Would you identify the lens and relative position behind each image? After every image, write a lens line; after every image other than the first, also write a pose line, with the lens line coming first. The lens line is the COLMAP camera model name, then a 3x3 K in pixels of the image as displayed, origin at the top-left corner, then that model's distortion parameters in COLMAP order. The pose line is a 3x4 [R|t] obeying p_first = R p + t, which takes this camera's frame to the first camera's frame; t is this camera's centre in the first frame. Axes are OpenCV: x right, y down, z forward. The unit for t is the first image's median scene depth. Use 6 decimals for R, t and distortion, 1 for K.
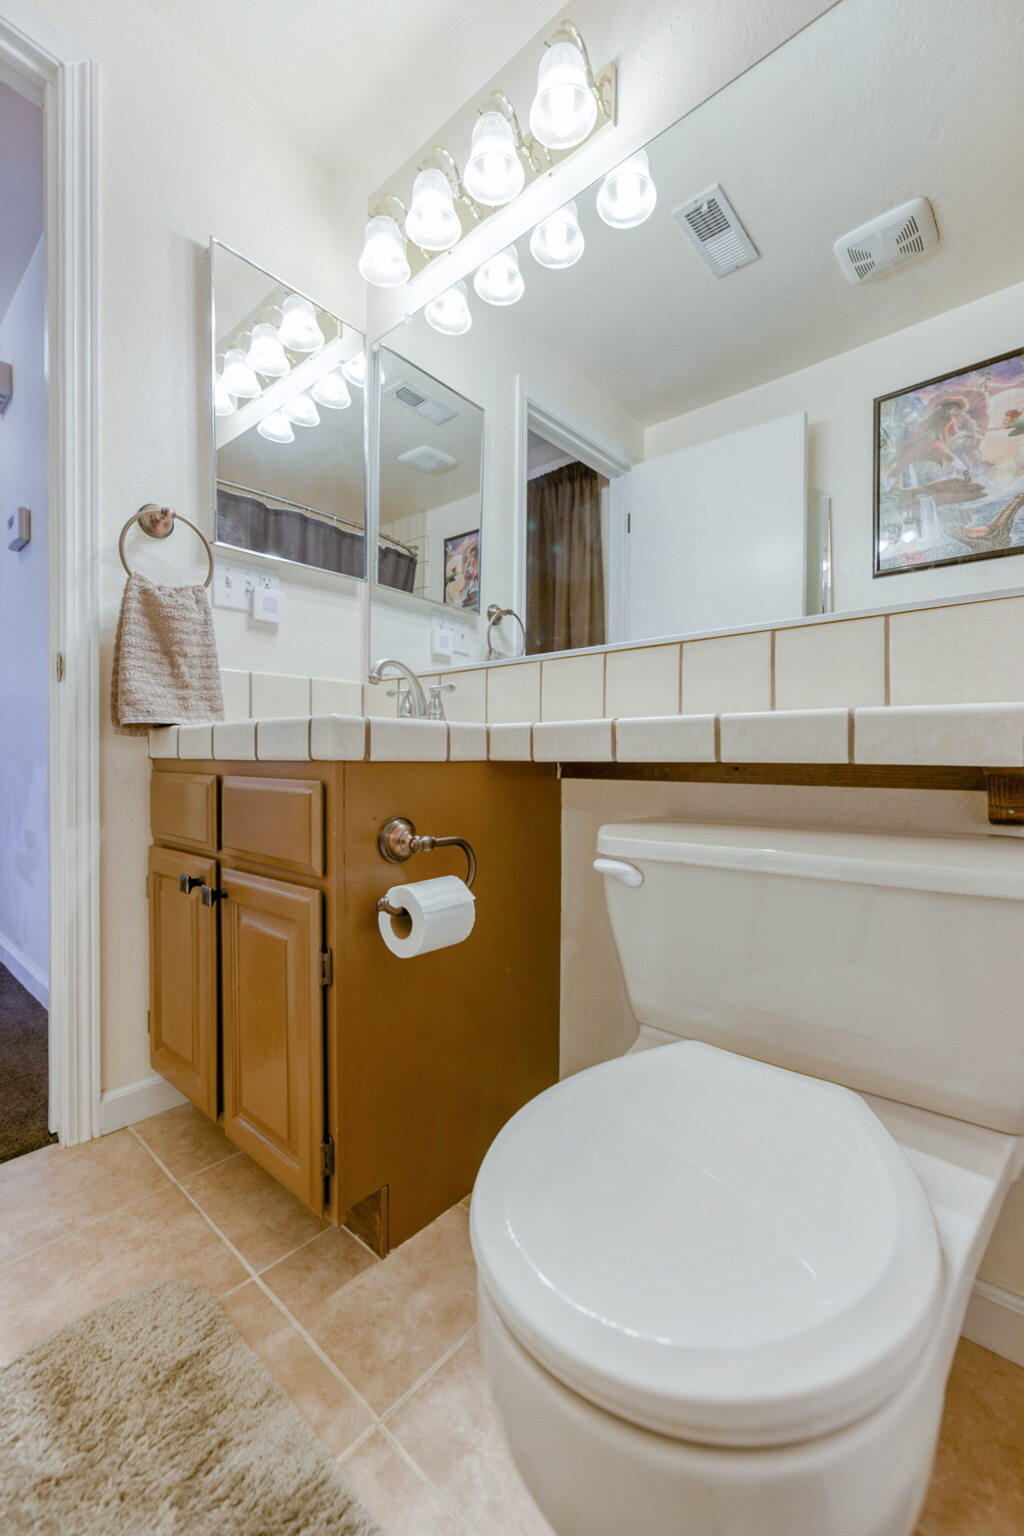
lens RADIAL K [[618.4, 0, 513.8], [0, 618.4, 767.4], [0, 0, 1]] dist [-0.001758, 0.000459]
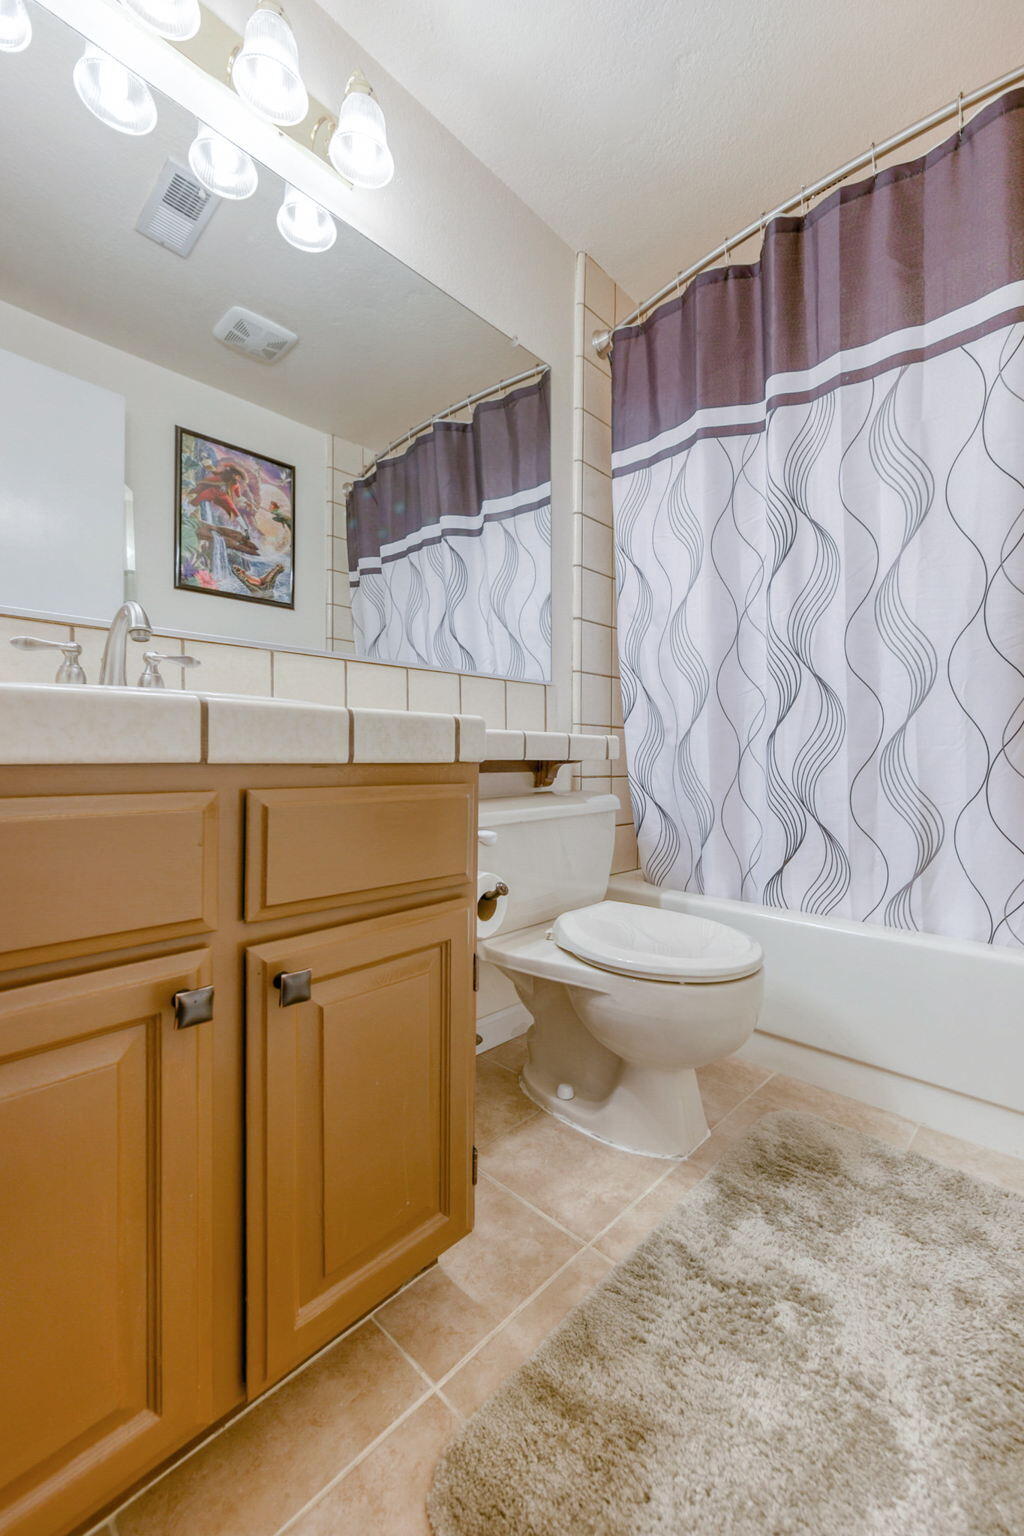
lens RADIAL K [[618.4, 0, 513.5], [0, 618.4, 758.4], [0, 0, 1]] dist [-0.001758, 0.000459]
pose [[0.042425, -0.011893, 0.999029, -1.043769], [0.002548, 0.999927, 0.011796, -0.025010], [-0.999096, 0.002045, 0.042452, 0.728053]]
